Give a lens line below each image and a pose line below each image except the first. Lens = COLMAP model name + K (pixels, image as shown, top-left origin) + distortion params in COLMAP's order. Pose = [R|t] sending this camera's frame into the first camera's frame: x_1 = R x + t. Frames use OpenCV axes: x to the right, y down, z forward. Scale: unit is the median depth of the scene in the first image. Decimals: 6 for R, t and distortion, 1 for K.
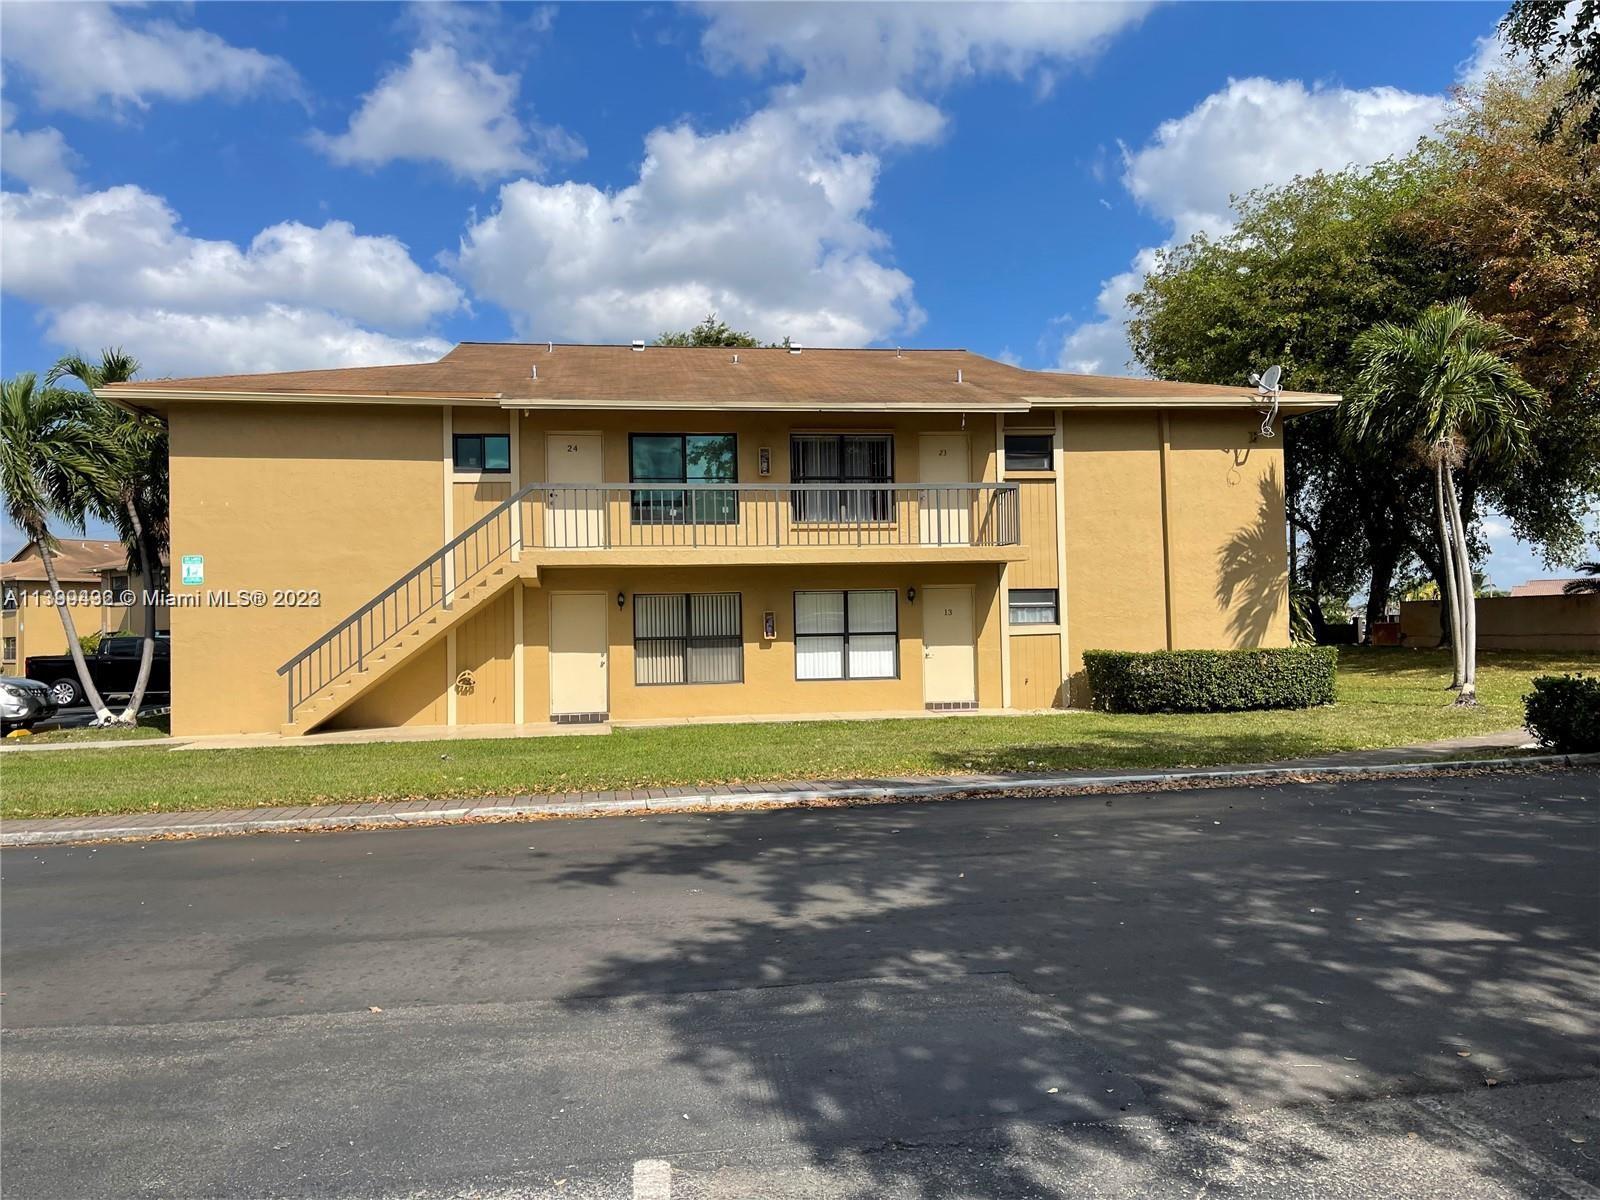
lens RADIAL K [[1213.6, 0, 794.2], [0, 1213.6, 606.1], [0, 0, 1]] dist [0.012624, -0.009470]
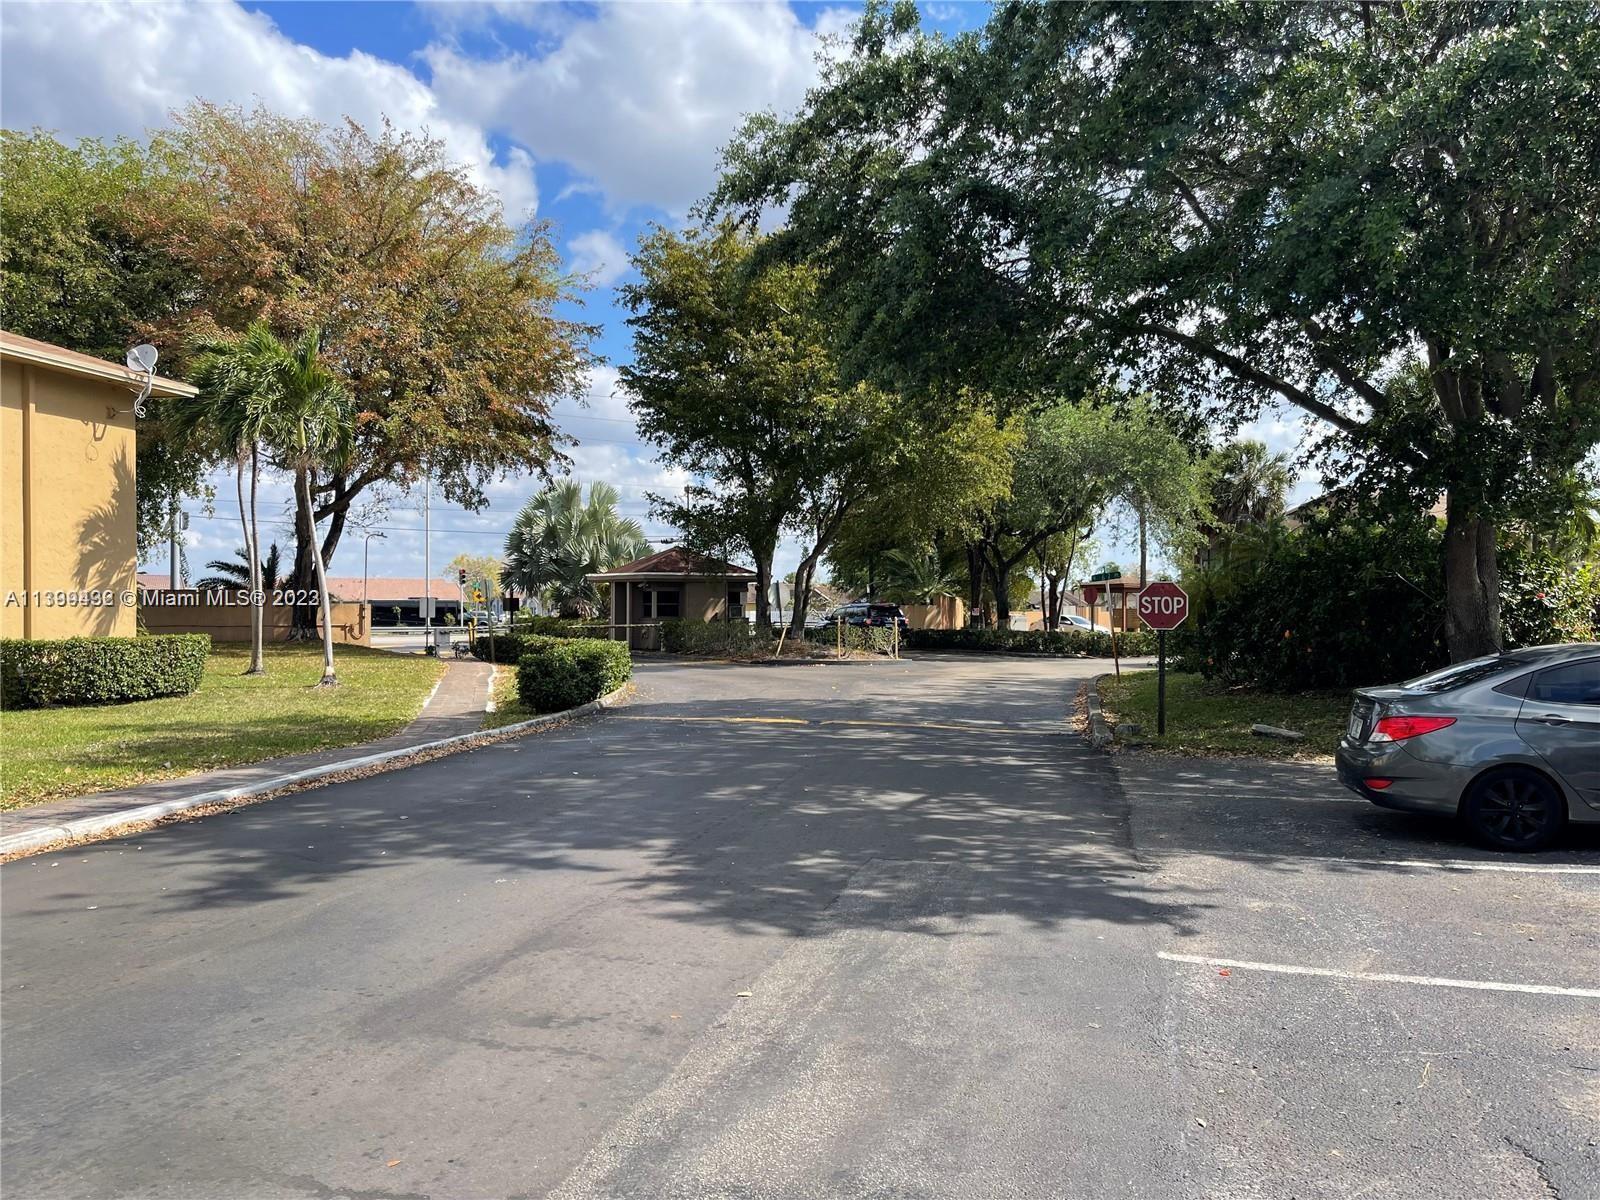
lens RADIAL K [[1213.6, 0, 793.5], [0, 1213.6, 592.2], [0, 0, 1]] dist [0.012624, -0.009470]
pose [[0.373475, 0.037894, 0.926866, -0.832207], [-0.031630, 0.999104, -0.028103, 0.028787], [-0.927101, -0.018821, 0.374339, 0.416146]]
